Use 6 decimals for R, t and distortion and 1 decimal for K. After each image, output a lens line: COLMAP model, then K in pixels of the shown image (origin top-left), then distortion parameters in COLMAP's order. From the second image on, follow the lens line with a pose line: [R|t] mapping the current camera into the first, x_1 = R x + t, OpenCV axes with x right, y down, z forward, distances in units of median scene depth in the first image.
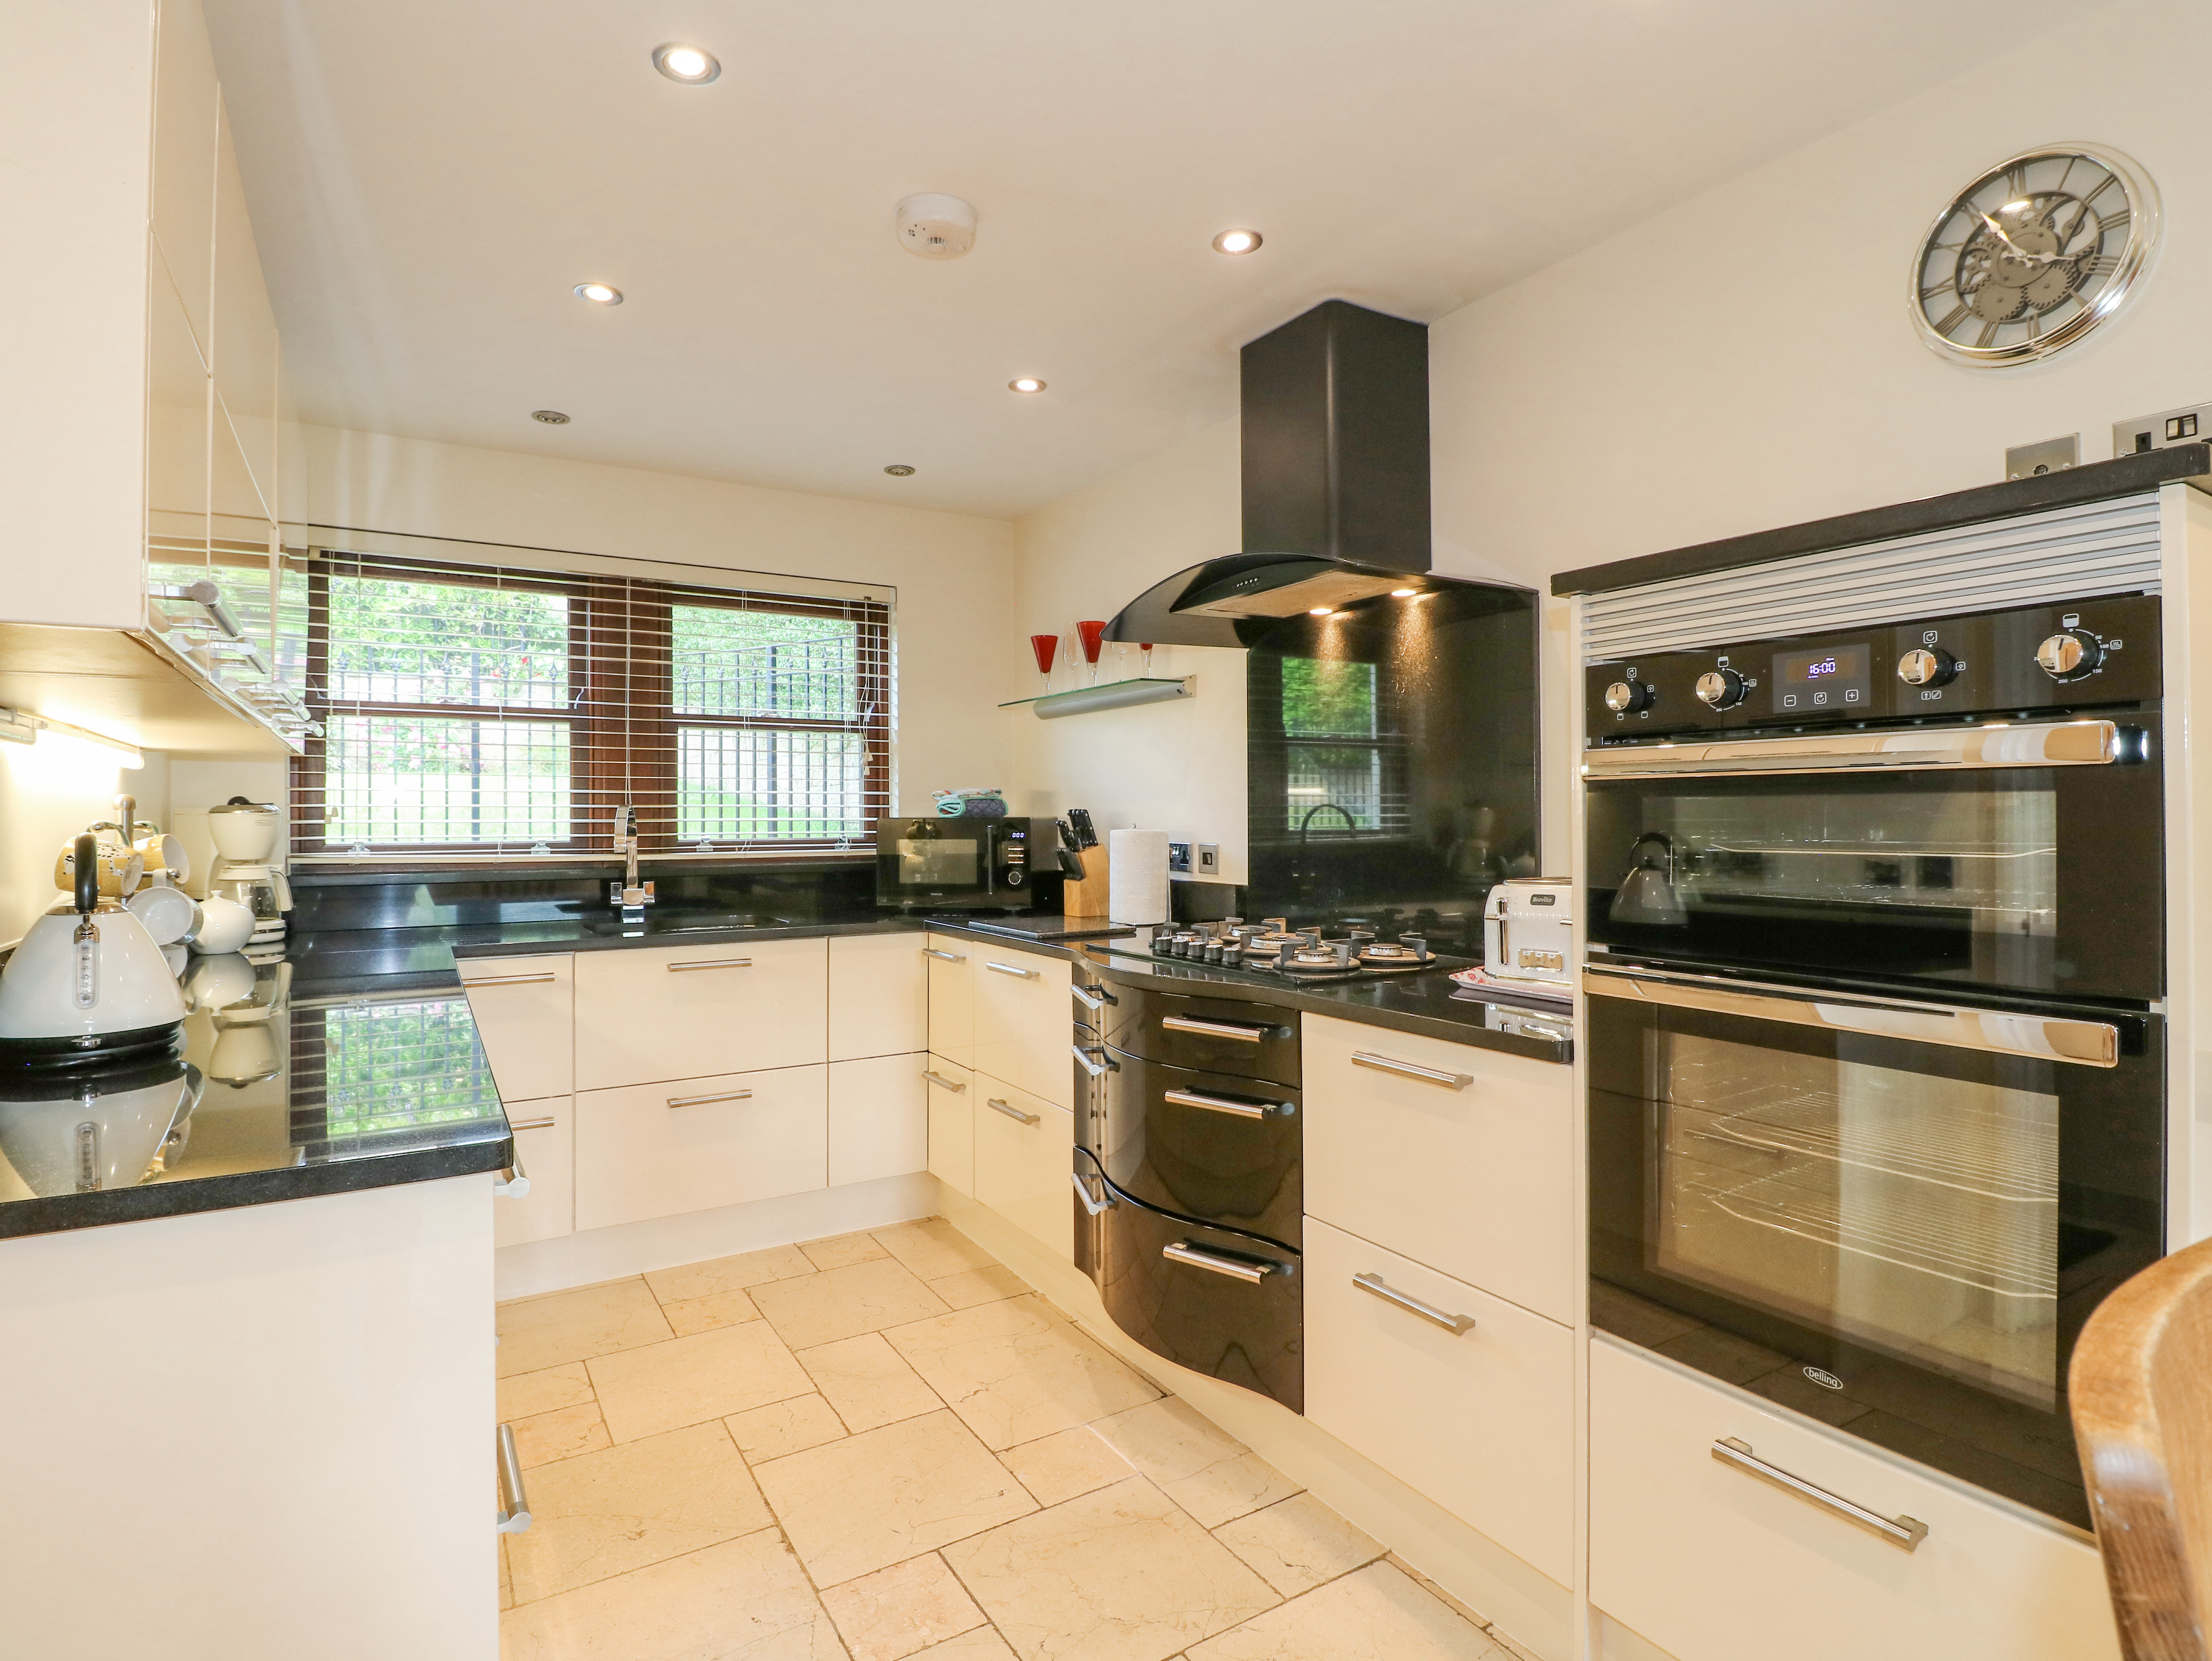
lens RADIAL K [[1141.7, 0, 1097.5], [0, 1141.7, 808.9], [0, 0, 1]] dist [-0.000558, -0.013675]
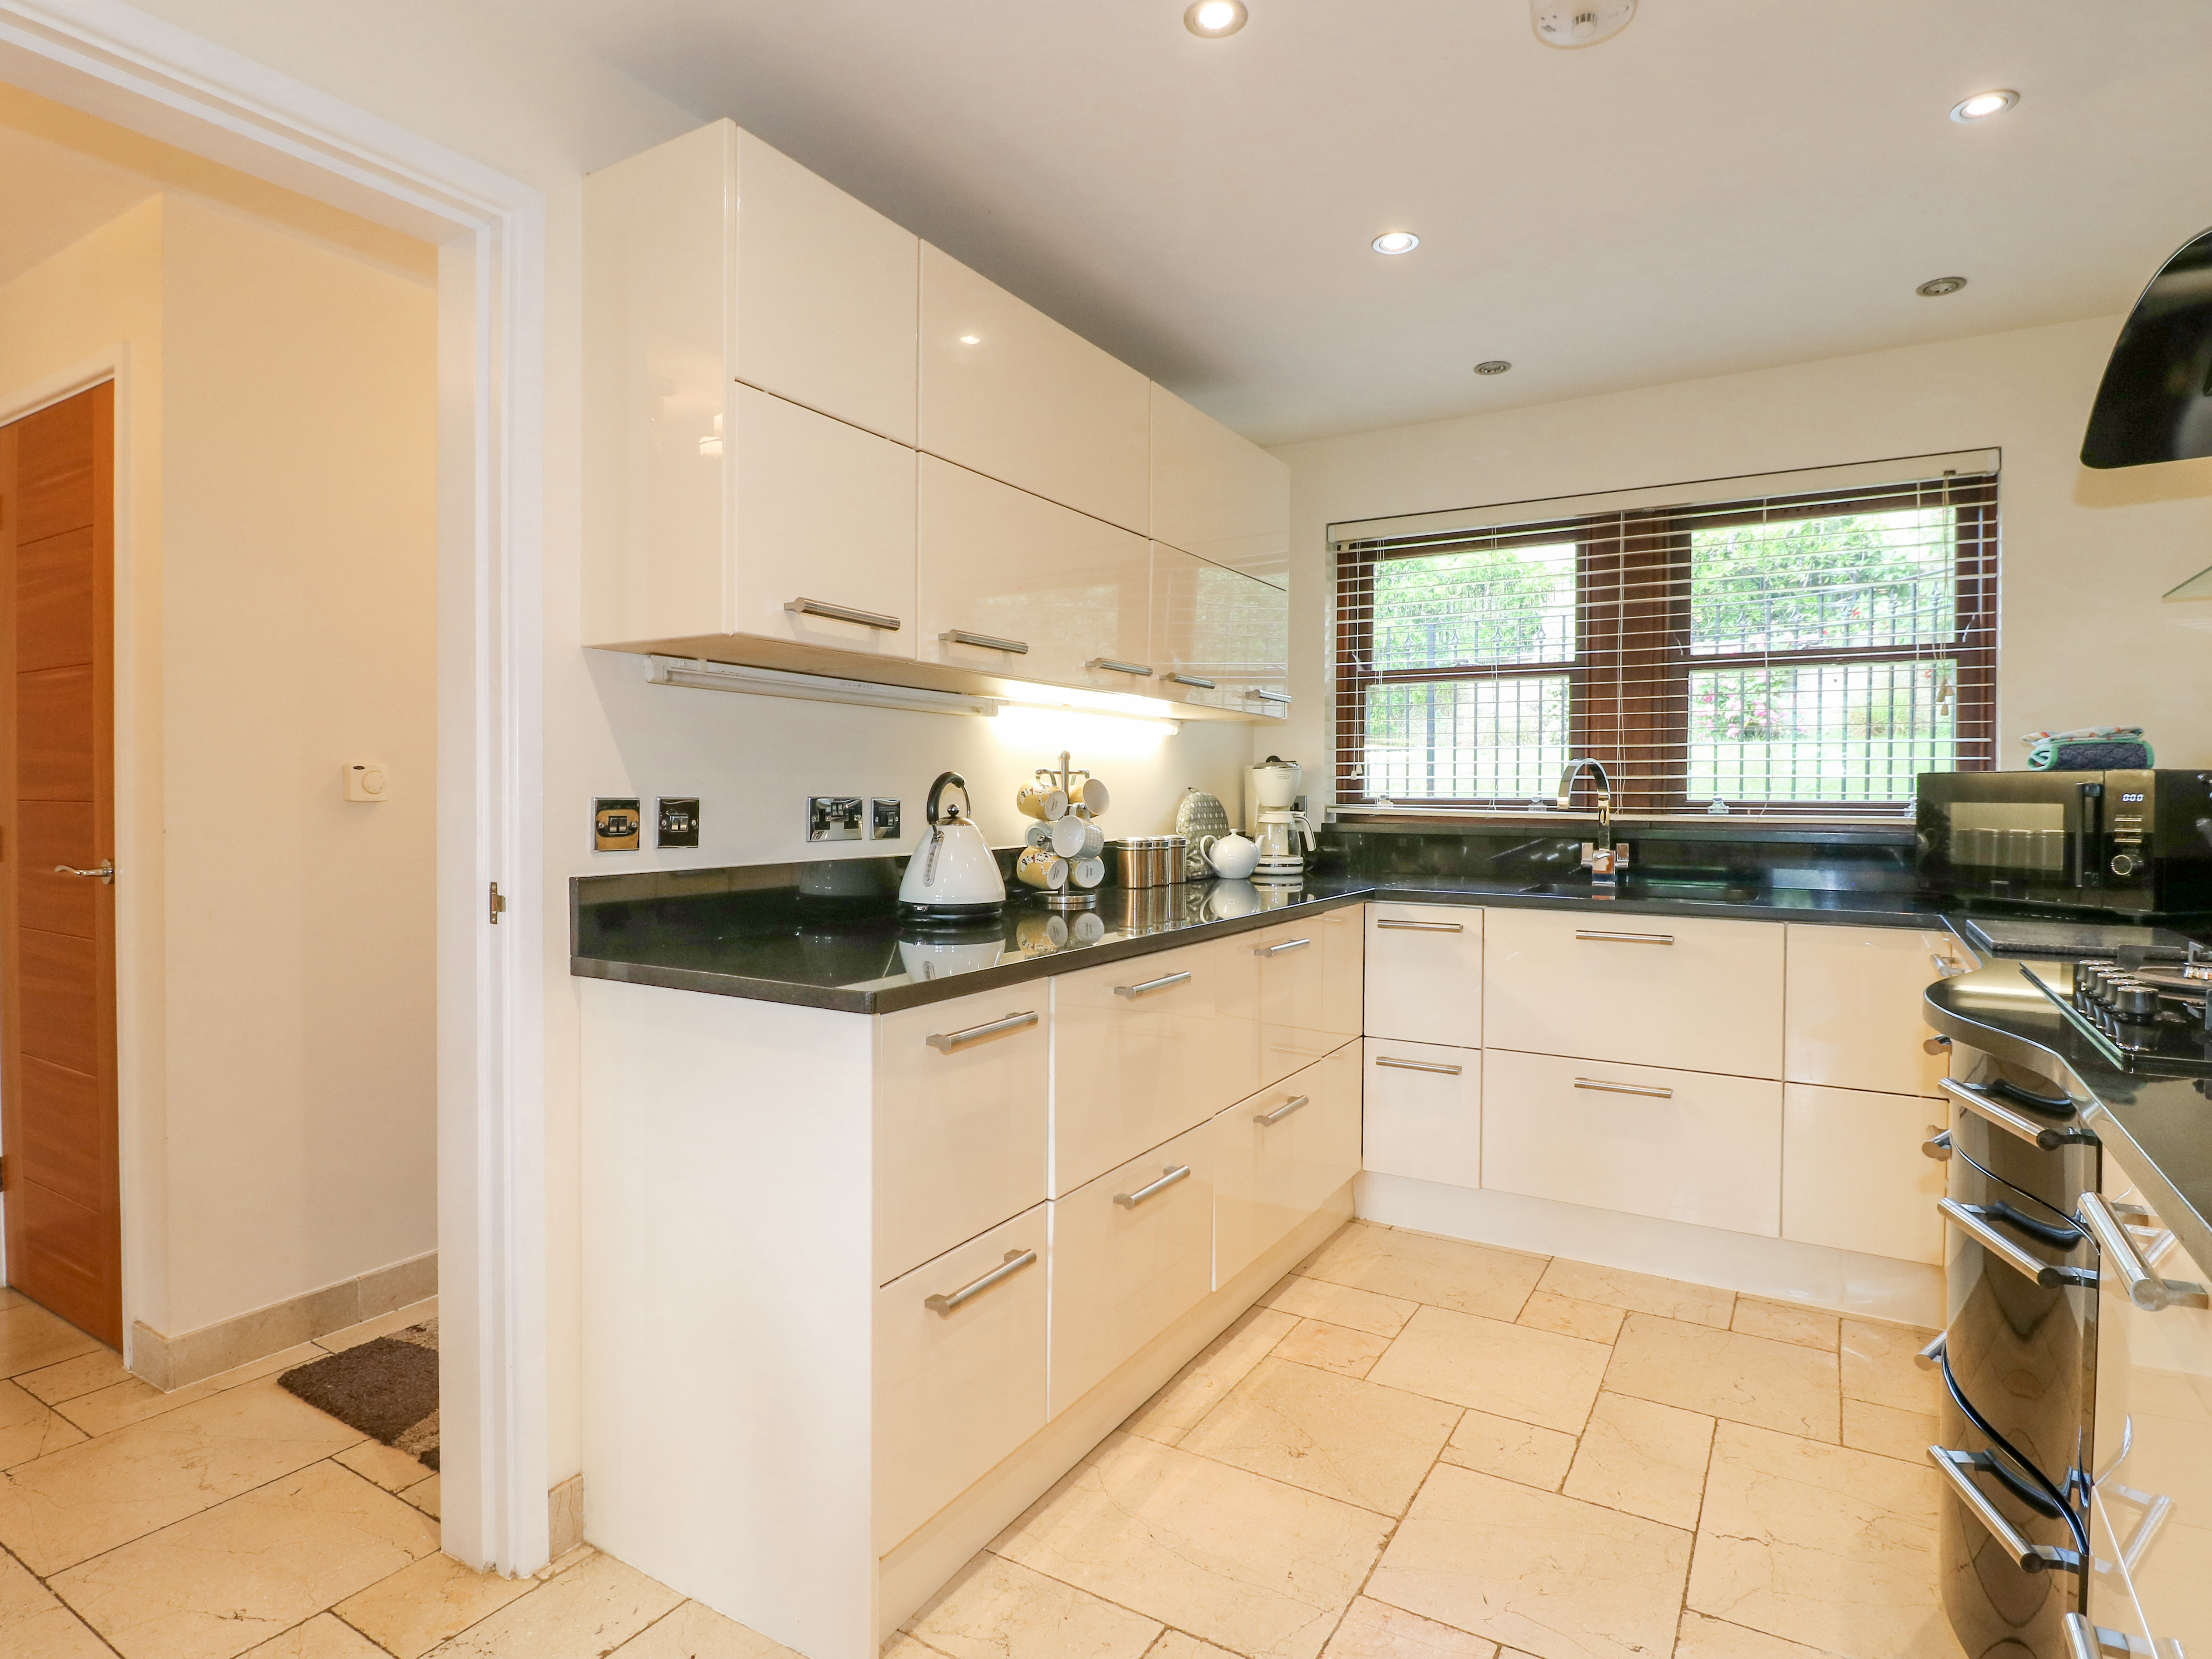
lens RADIAL K [[1196.9, 0, 1107.3], [0, 1196.9, 805.8], [0, 0, 1]] dist [0.021471, -0.036591]
pose [[0.457709, 0.017270, -0.888934, 0.258583], [-0.000248, 0.999814, 0.019296, 0.015050], [0.889102, -0.008611, 0.457628, 0.189549]]
